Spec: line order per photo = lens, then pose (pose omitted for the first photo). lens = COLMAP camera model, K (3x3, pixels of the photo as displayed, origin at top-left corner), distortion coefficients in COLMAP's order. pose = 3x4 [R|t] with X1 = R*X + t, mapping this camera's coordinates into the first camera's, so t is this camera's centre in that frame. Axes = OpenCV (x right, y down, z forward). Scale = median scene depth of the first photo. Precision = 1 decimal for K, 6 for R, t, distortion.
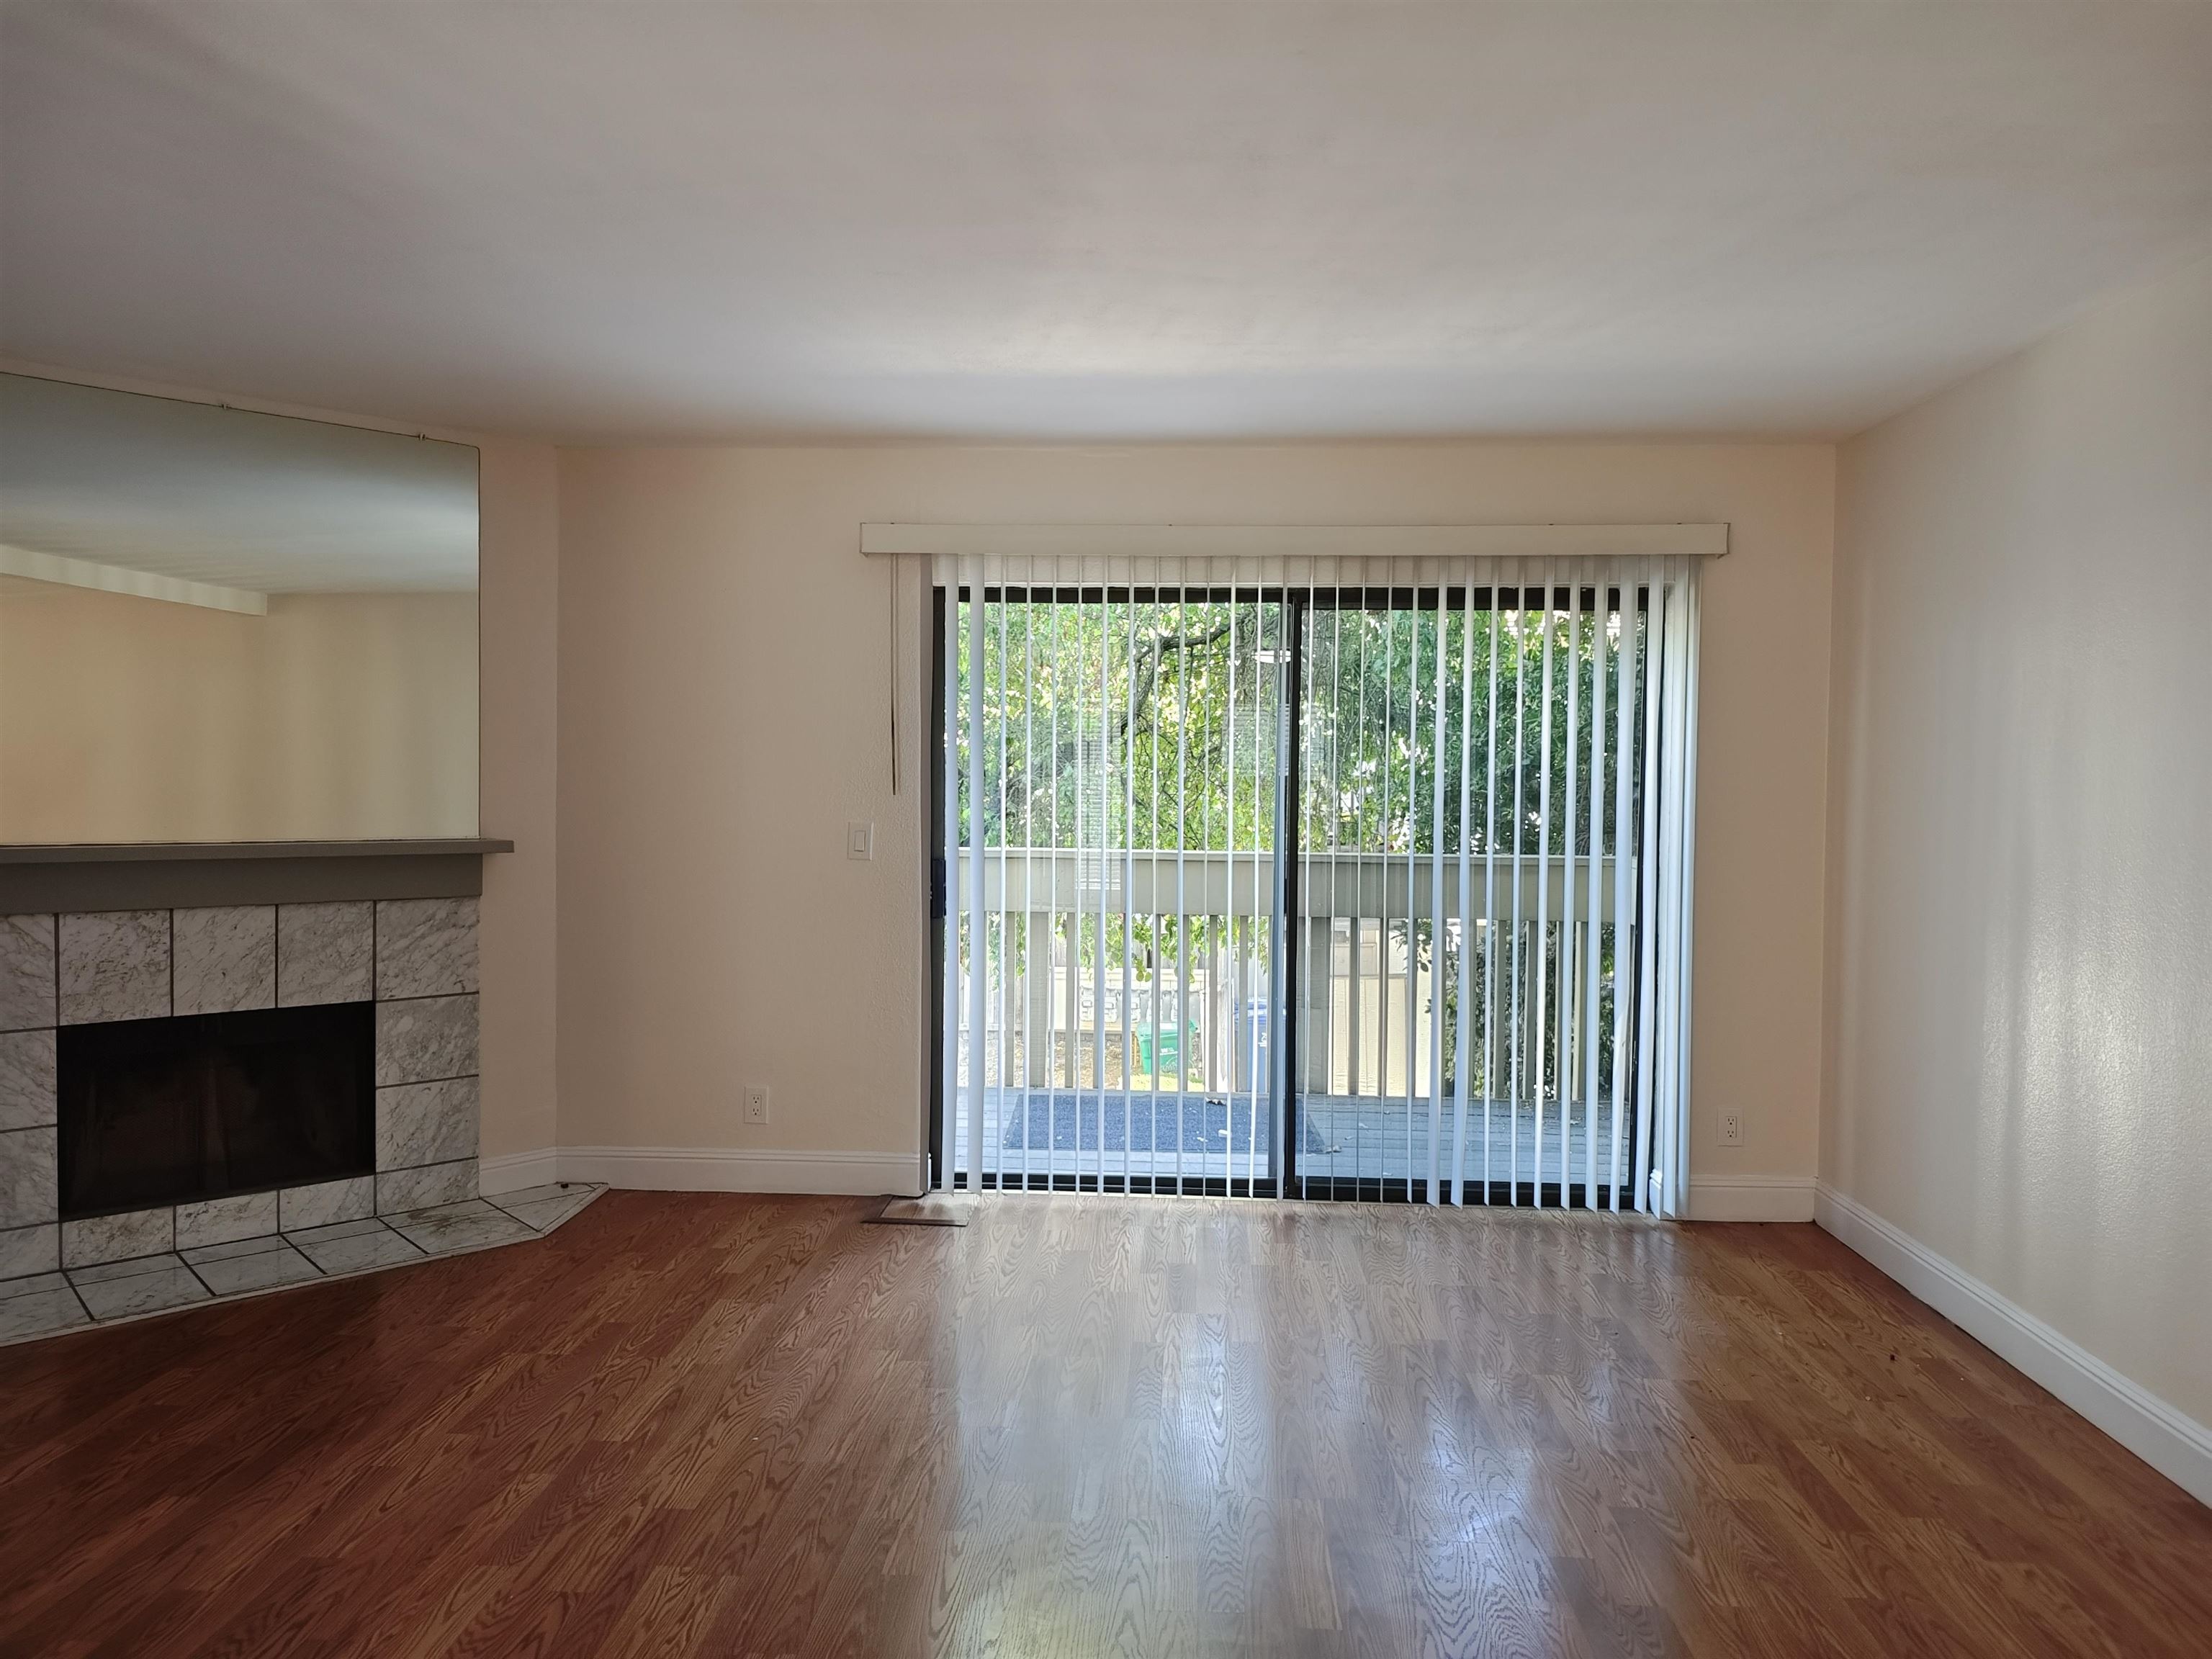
lens RADIAL K [[1449.6, 0, 1103.6], [0, 1449.6, 825.0], [0, 0, 1]] dist [0.007046, -0.003709]
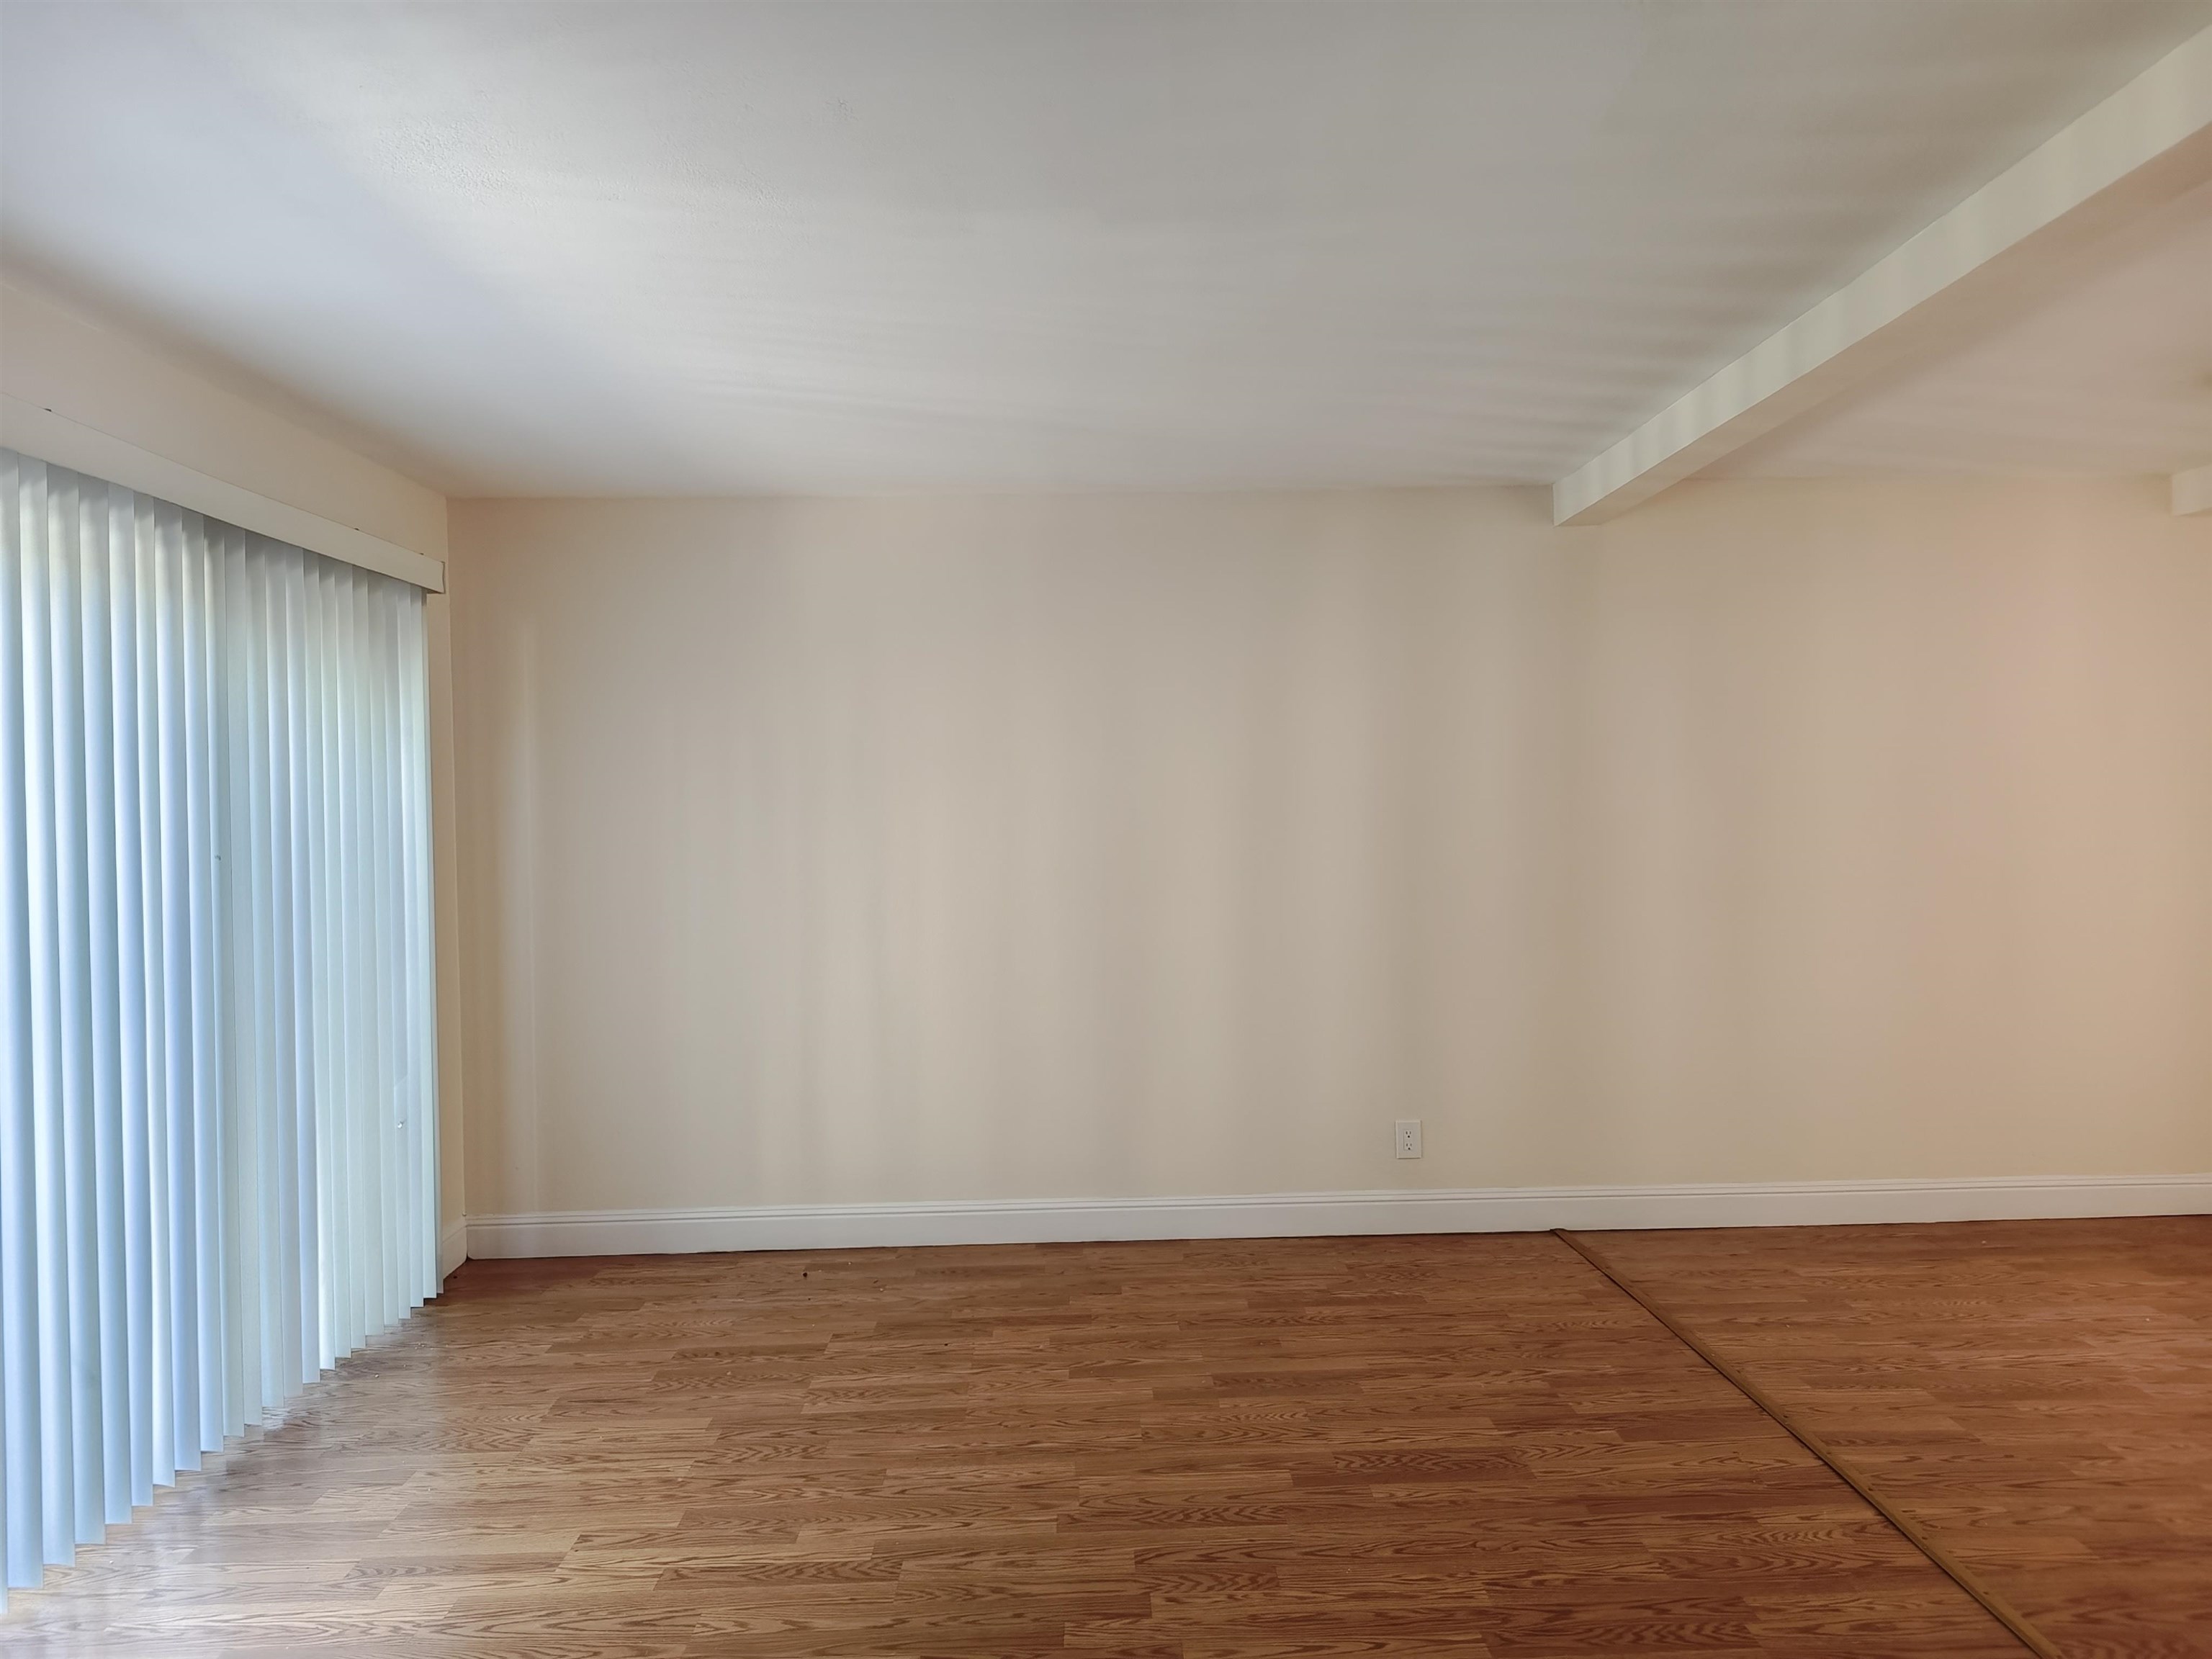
lens RADIAL K [[1449.6, 0, 1106.5], [0, 1449.6, 828.9], [0, 0, 1]] dist [0.007046, -0.003709]
pose [[-0.090767, -0.024223, 0.995578, -0.792214], [0.034756, 0.999018, 0.027475, -0.061454], [-0.995266, 0.037096, -0.089836, 0.860186]]
